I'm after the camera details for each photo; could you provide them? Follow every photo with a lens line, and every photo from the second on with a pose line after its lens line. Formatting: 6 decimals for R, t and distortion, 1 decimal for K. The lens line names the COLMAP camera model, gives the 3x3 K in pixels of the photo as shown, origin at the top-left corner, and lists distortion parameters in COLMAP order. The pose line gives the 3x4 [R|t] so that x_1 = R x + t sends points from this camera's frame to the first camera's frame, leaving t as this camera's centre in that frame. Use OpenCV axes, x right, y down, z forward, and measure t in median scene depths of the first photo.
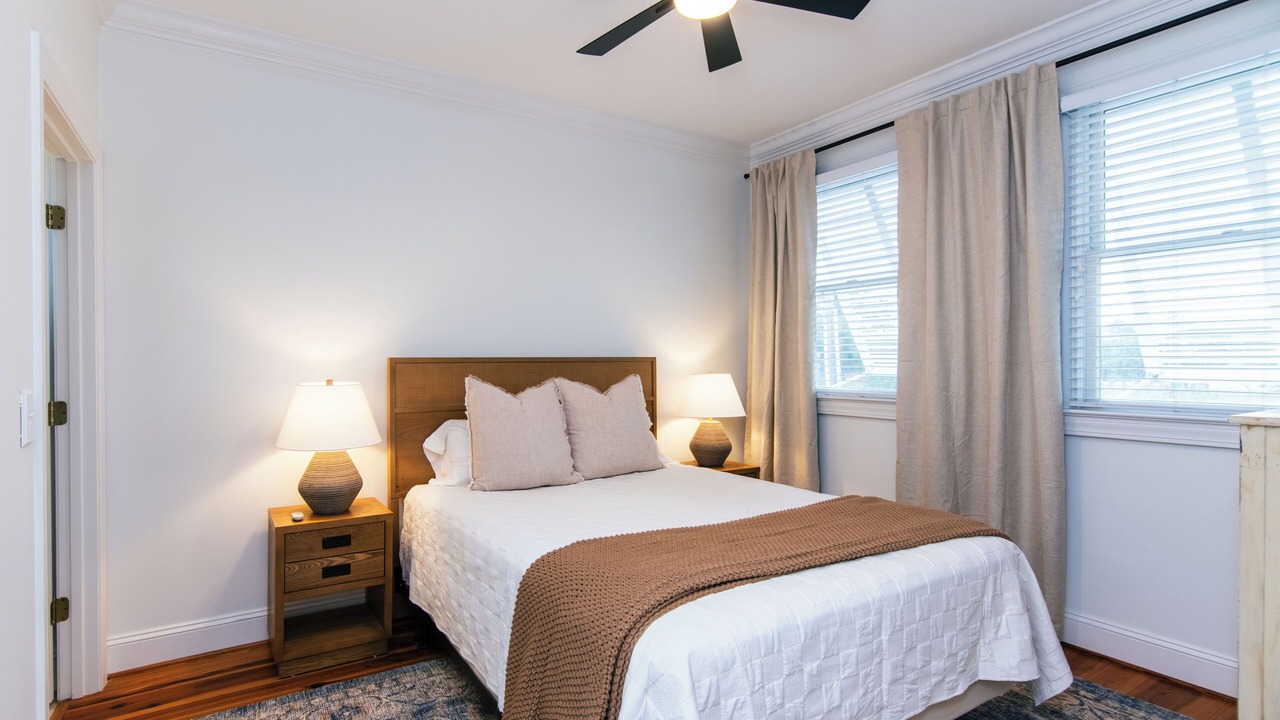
lens RADIAL K [[609.6, 0, 623.7], [0, 609.6, 356.9], [0, 0, 1]] dist [-0.000347, -0.000469]
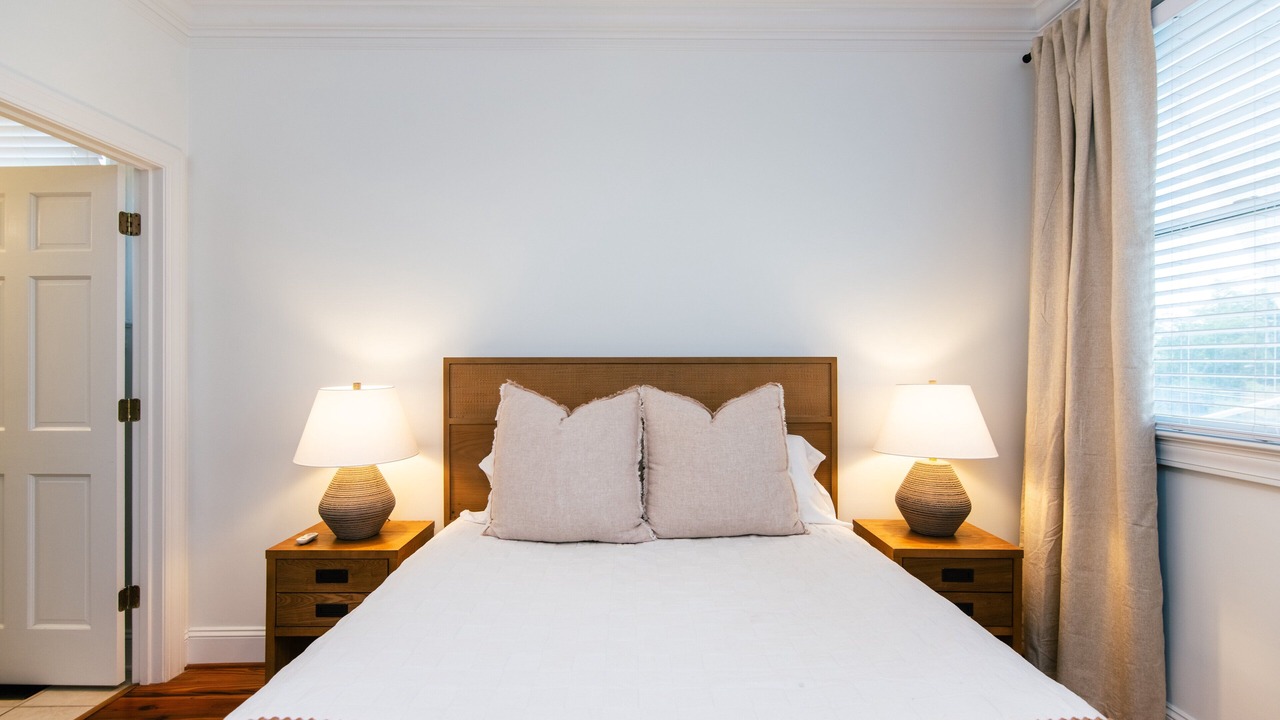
lens RADIAL K [[584.9, 0, 644.2], [0, 584.9, 357.0], [0, 0, 1]] dist [0.003086, -0.000753]
pose [[0.852350, 0.000567, -0.522971, 0.255231], [-0.000440, 1.000000, 0.000367, 0.000107], [0.522971, -0.000082, 0.852351, 0.427883]]
